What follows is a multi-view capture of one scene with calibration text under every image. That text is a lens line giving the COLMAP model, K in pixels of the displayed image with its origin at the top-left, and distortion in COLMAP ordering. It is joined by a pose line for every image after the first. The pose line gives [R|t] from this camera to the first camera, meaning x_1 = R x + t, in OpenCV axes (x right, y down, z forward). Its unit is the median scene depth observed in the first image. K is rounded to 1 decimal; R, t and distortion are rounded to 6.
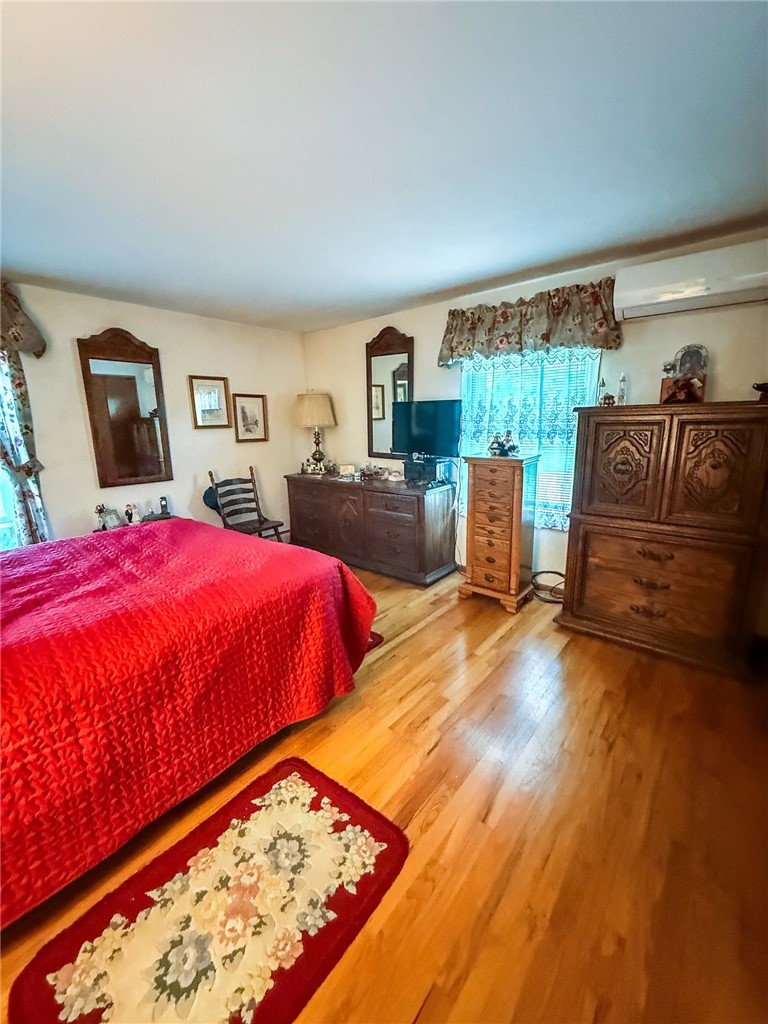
lens RADIAL K [[410.0, 0, 382.5], [0, 410.0, 509.2], [0, 0, 1]] dist [0.001774, -0.000690]
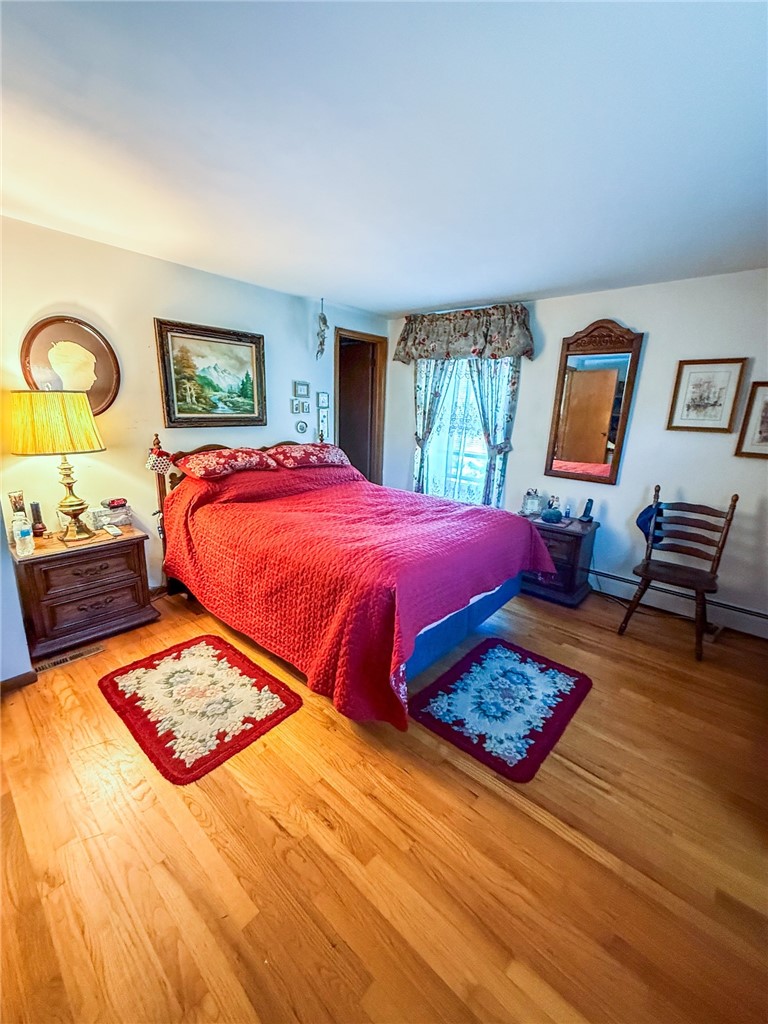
lens RADIAL K [[410.0, 0, 382.7], [0, 410.0, 512.6], [0, 0, 1]] dist [0.001774, -0.000690]
pose [[-0.022591, 0.264356, -0.964161, 0.462795], [-0.248751, 0.932591, 0.261528, -0.157742], [0.968304, 0.245744, 0.044690, 0.637907]]
